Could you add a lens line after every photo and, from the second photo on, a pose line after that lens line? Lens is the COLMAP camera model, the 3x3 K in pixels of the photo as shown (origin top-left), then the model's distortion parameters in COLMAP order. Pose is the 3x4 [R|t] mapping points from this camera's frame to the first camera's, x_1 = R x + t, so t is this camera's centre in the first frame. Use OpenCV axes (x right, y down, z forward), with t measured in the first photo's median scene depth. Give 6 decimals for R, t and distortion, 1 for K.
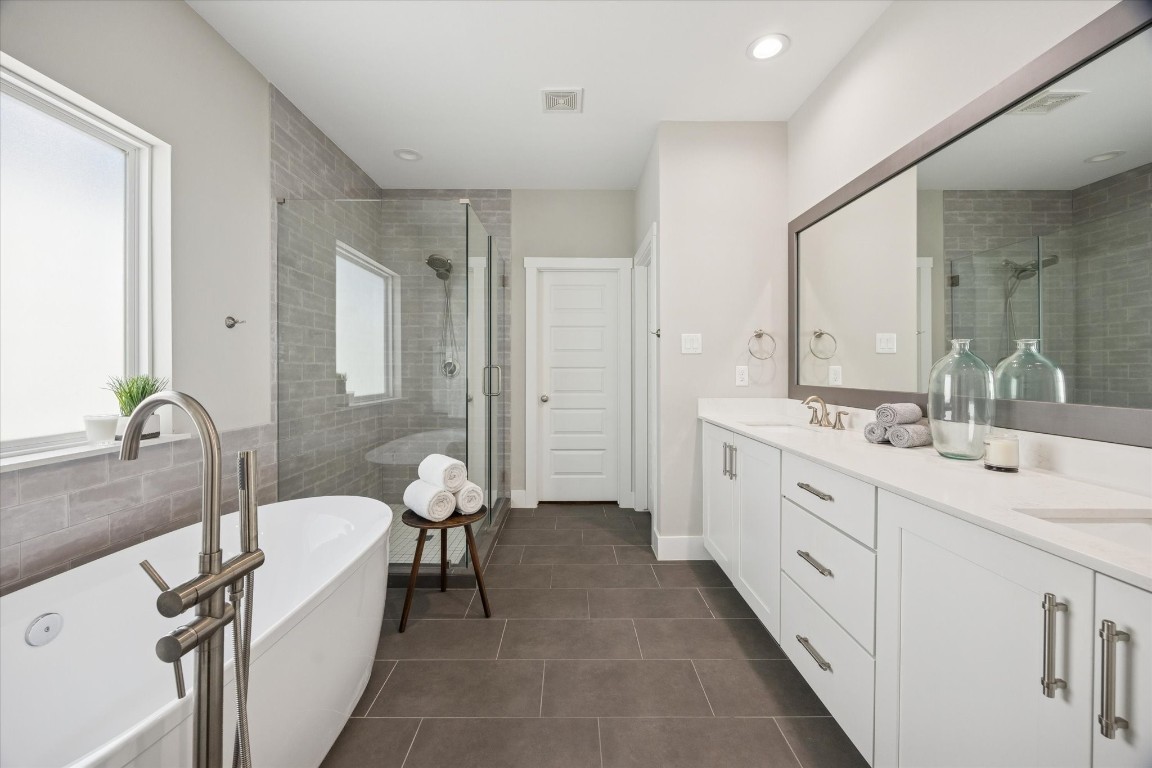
lens RADIAL K [[437.7, 0, 568.0], [0, 437.7, 373.4], [0, 0, 1]] dist [-0.000565, 0.000036]
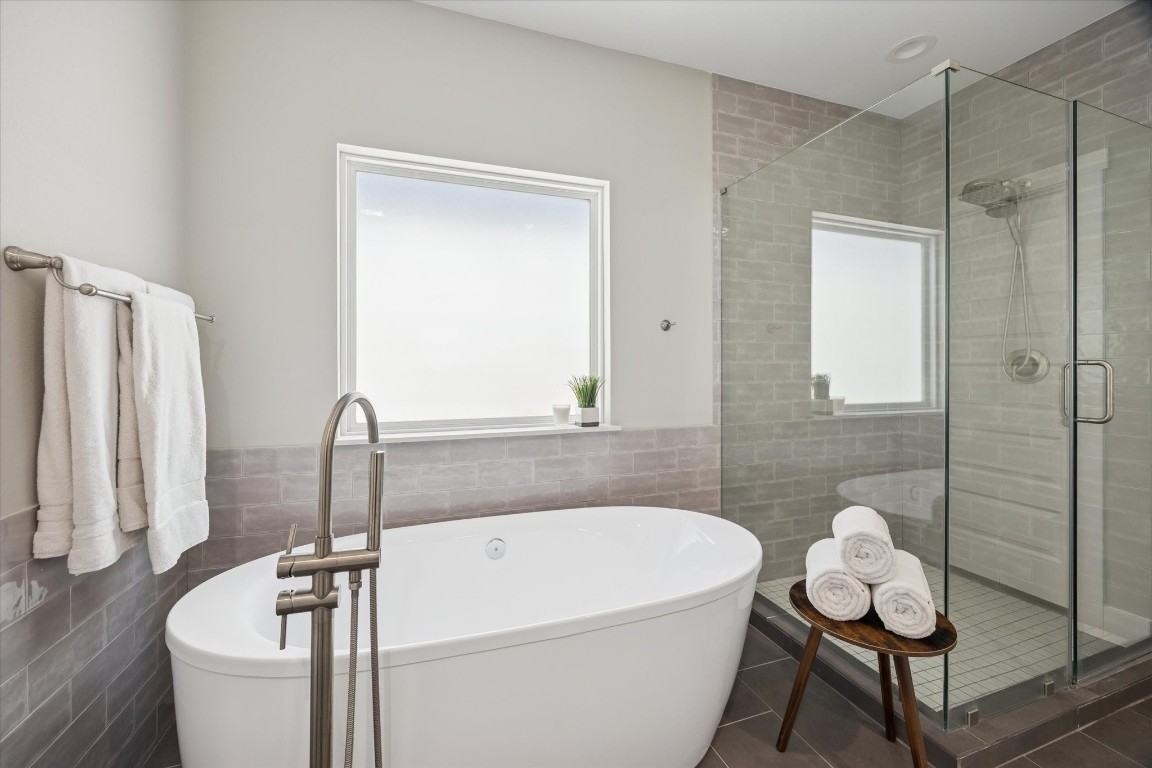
lens RADIAL K [[437.7, 0, 568.0], [0, 437.7, 373.4], [0, 0, 1]] dist [-0.000565, 0.000036]
pose [[0.321442, 0.002352, -0.946926, 0.130790], [-0.002092, 0.999996, 0.001774, -0.001838], [0.946927, 0.001411, 0.321446, 0.376846]]
